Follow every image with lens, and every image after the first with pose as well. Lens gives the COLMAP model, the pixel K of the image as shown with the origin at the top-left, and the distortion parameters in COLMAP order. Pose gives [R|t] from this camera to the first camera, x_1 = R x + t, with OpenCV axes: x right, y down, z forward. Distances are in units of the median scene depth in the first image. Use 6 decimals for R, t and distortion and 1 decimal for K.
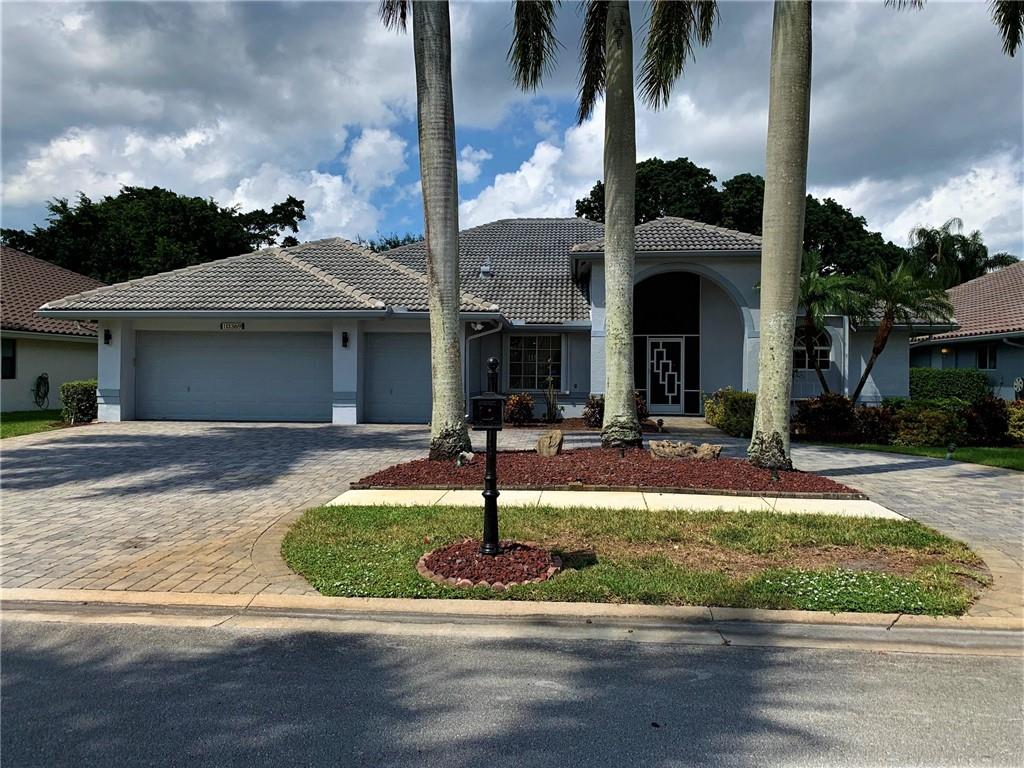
lens RADIAL K [[781.9, 0, 512.0], [0, 781.9, 384.0], [0, 0, 1]] dist [0.007029, 0.000154]
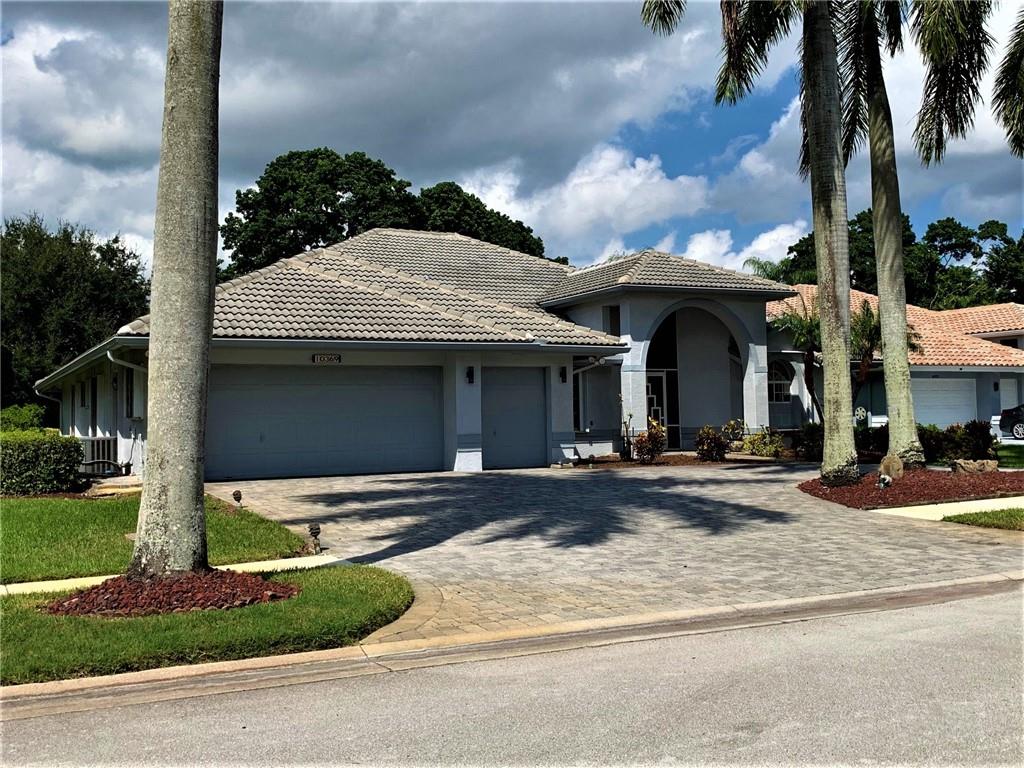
lens RADIAL K [[1032.6, 0, 512.0], [0, 1032.6, 384.0], [0, 0, 1]] dist [0.111566, 0.006625]
pose [[0.849340, -0.006655, 0.527804, -0.739972], [0.030029, 0.998910, -0.035728, -0.003561], [-0.526991, 0.046194, 0.848615, -0.012288]]
